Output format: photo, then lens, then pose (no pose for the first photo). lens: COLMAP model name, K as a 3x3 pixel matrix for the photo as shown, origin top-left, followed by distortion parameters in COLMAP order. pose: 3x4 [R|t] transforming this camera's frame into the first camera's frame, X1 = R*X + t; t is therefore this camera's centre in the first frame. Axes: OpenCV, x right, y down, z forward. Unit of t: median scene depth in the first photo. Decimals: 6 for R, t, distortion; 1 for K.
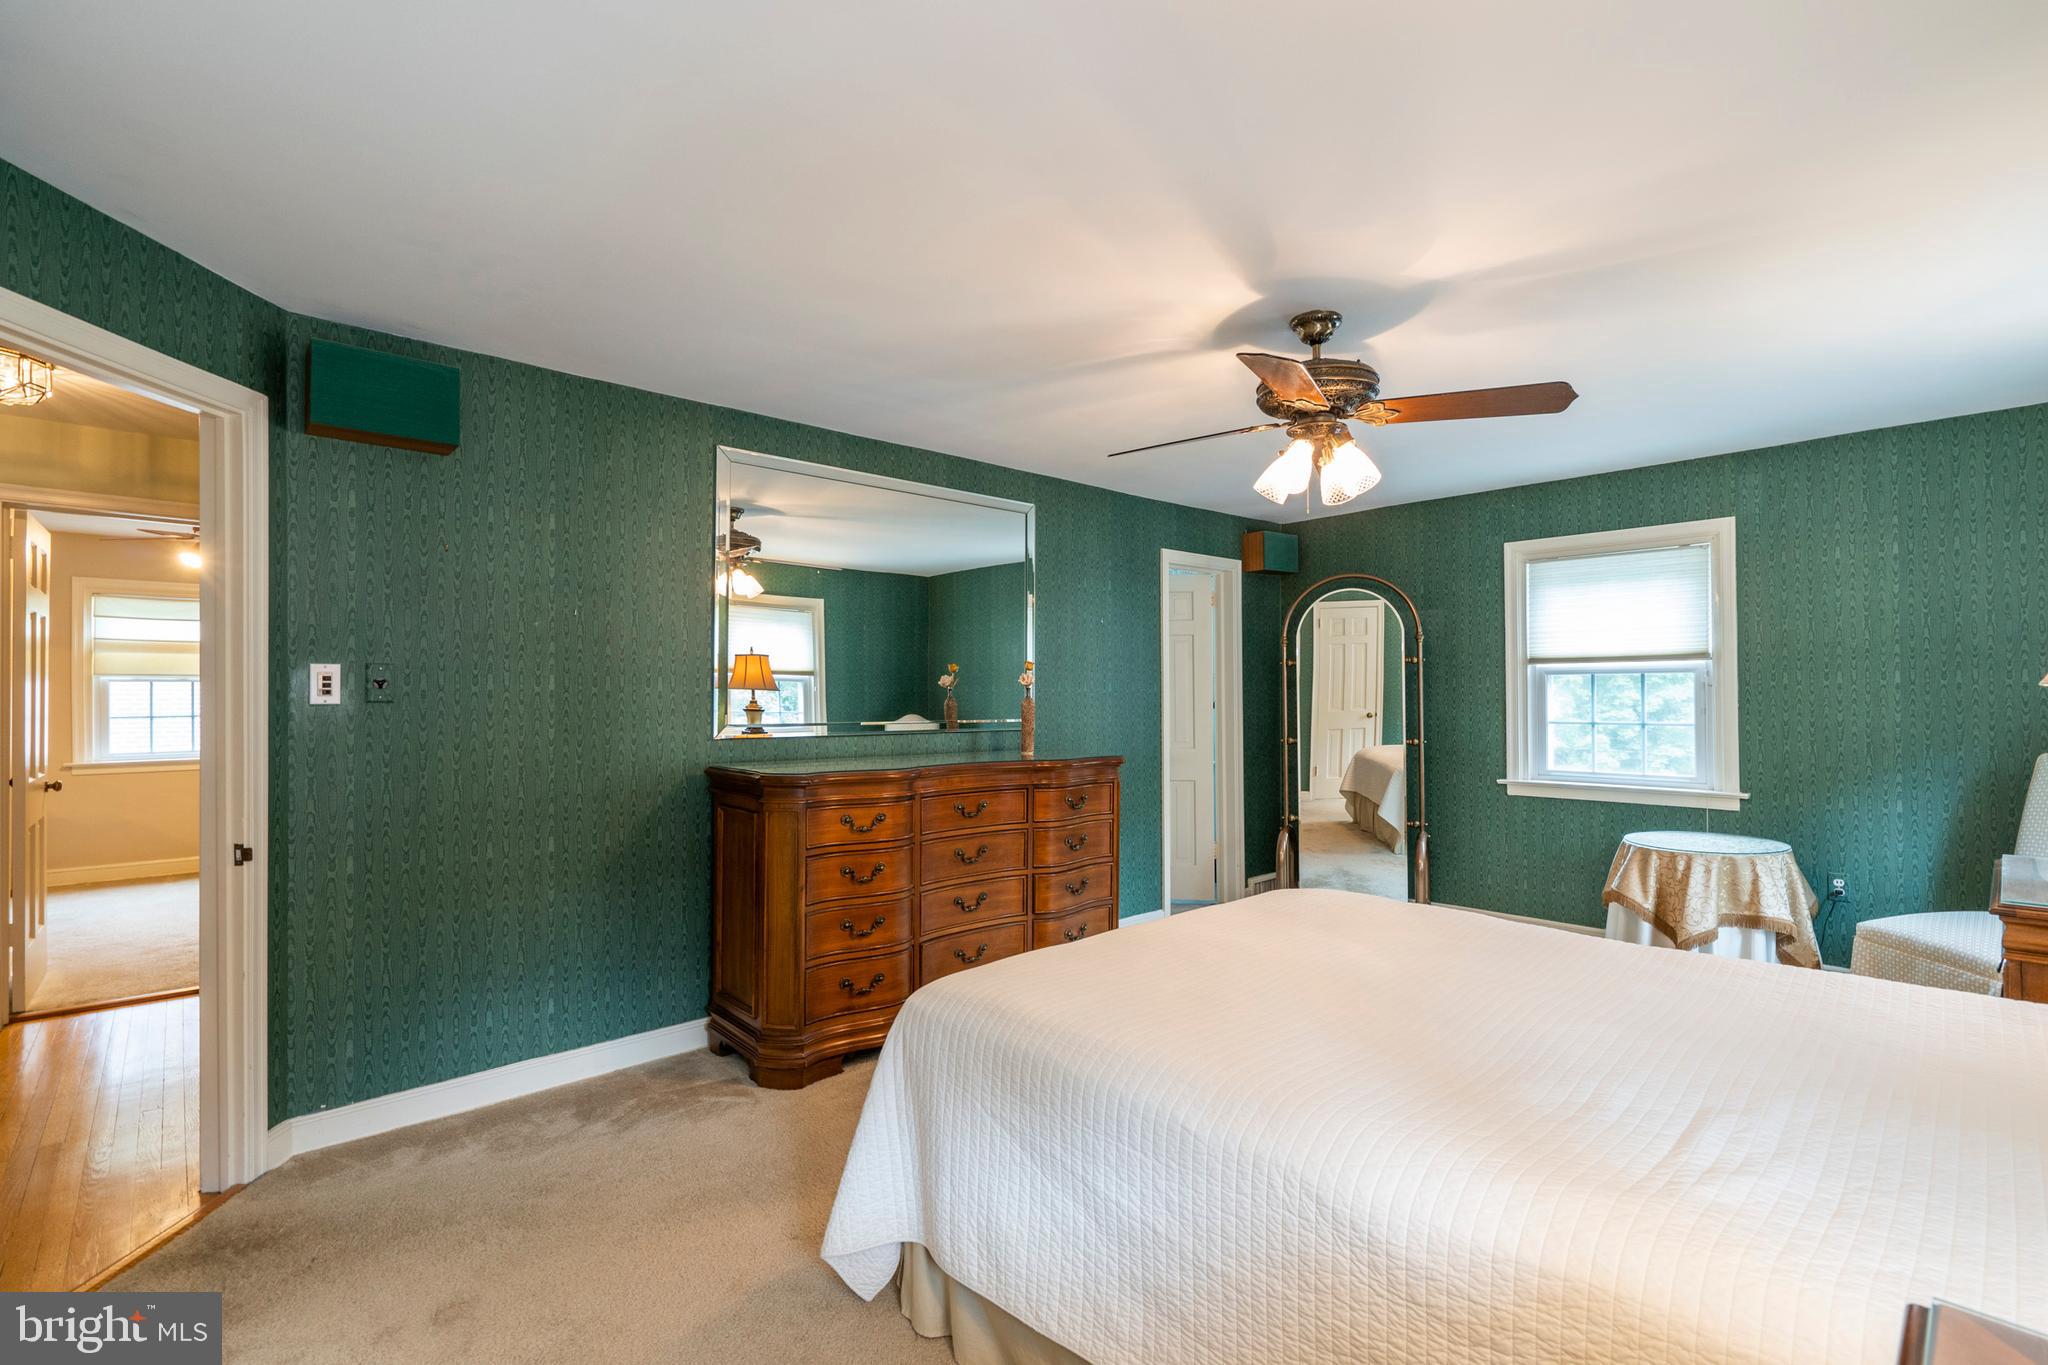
lens RADIAL K [[923.2, 0, 1021.0], [0, 923.2, 678.7], [0, 0, 1]] dist [-0.002322, -0.000228]
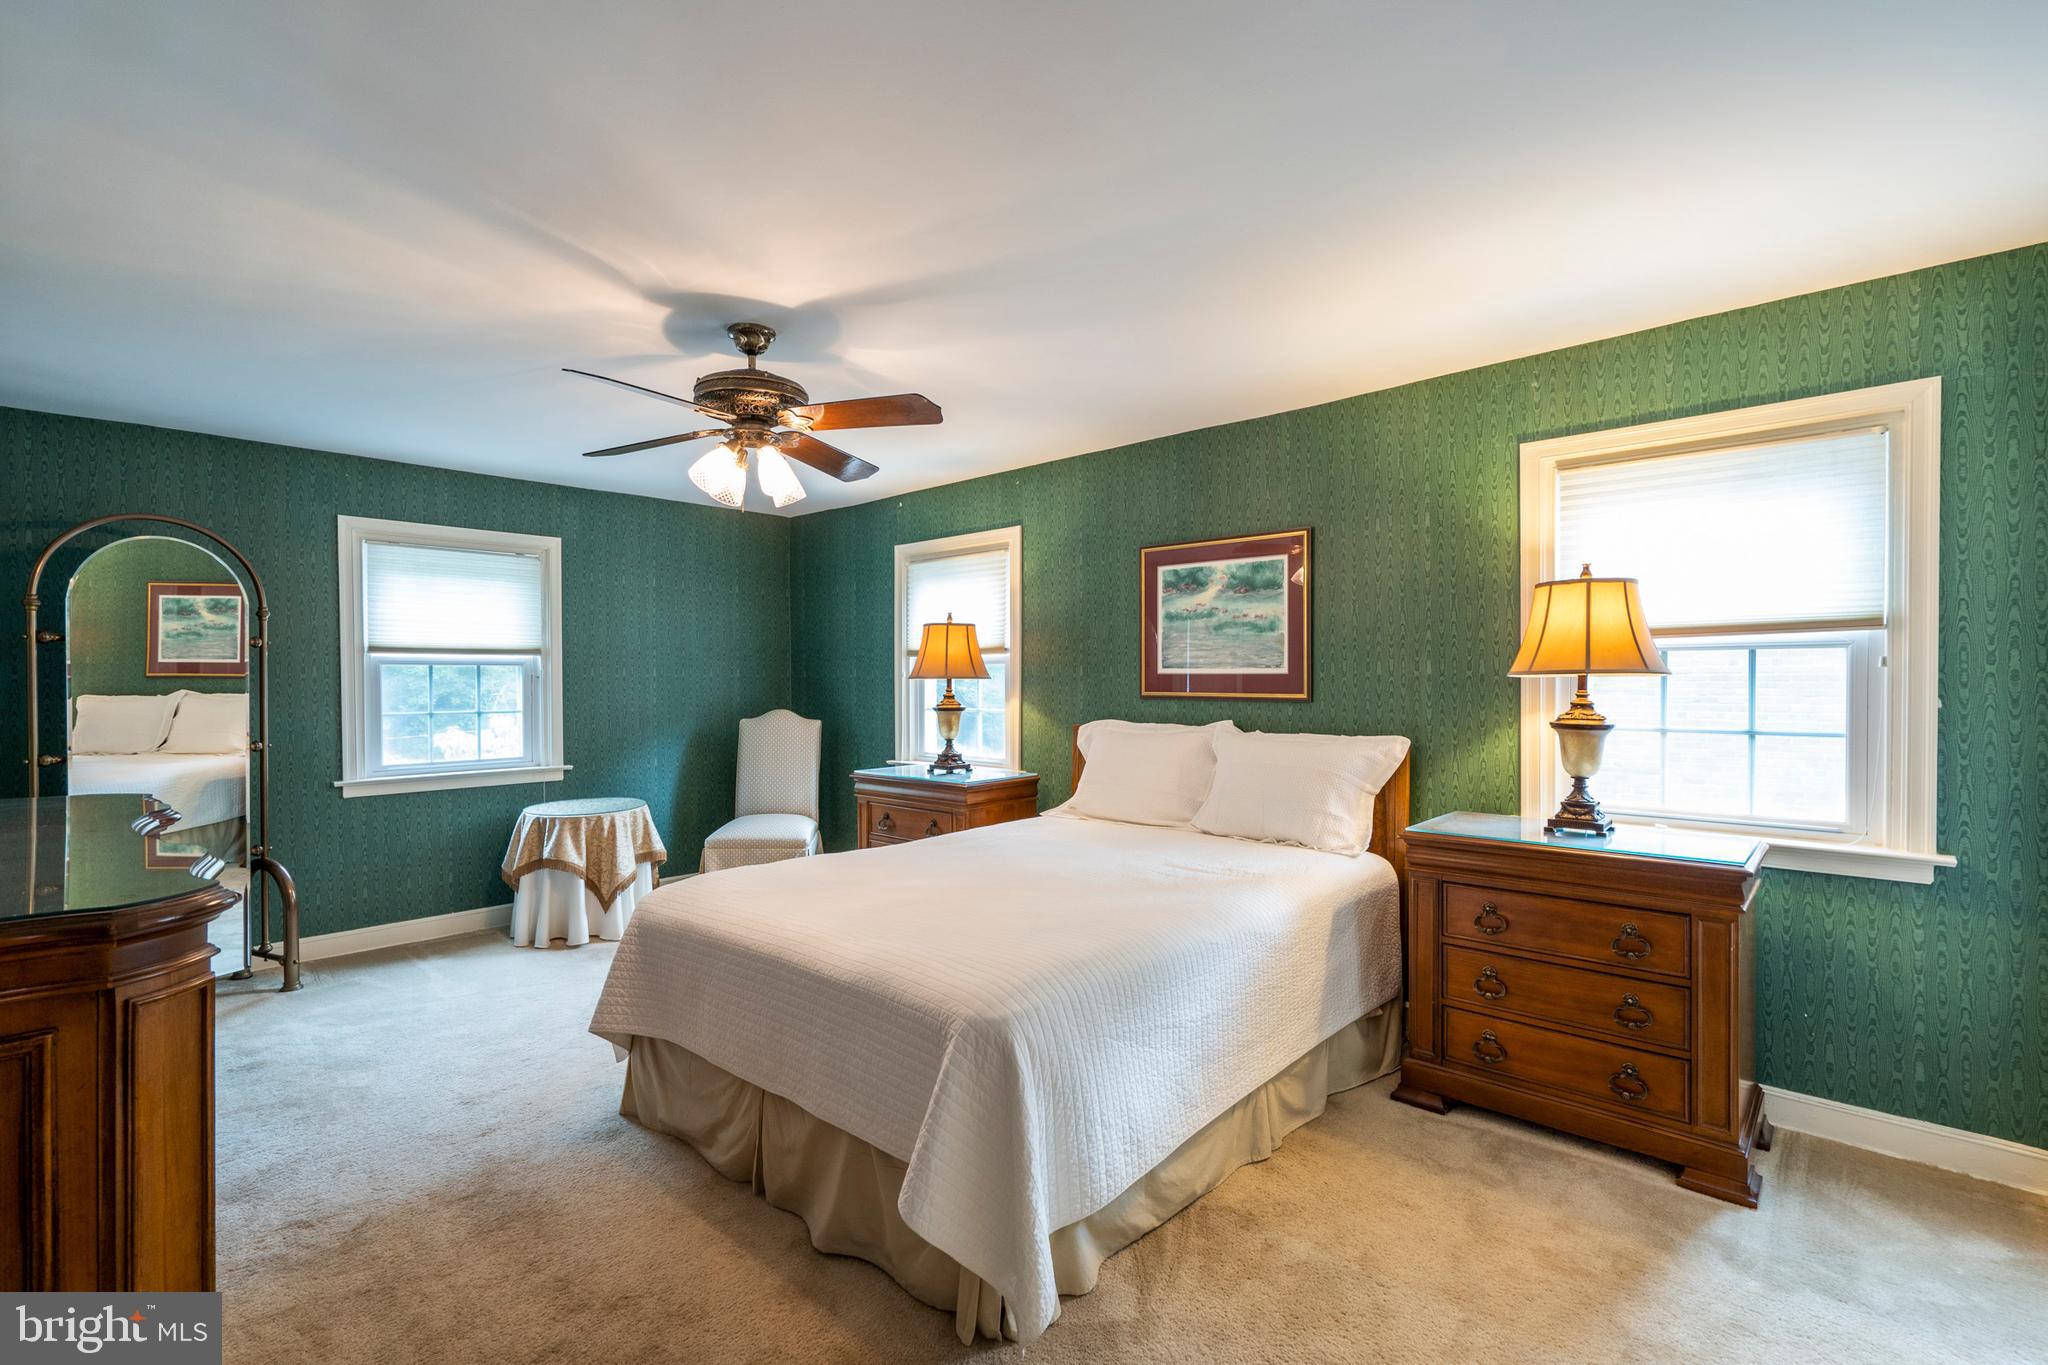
lens RADIAL K [[923.2, 0, 1021.0], [0, 923.2, 678.7], [0, 0, 1]] dist [-0.002322, -0.000228]
pose [[-0.069376, 0.004532, 0.997580, -0.480697], [-0.013768, 0.999890, -0.005500, 0.007292], [-0.997496, -0.014116, -0.069306, 0.480843]]
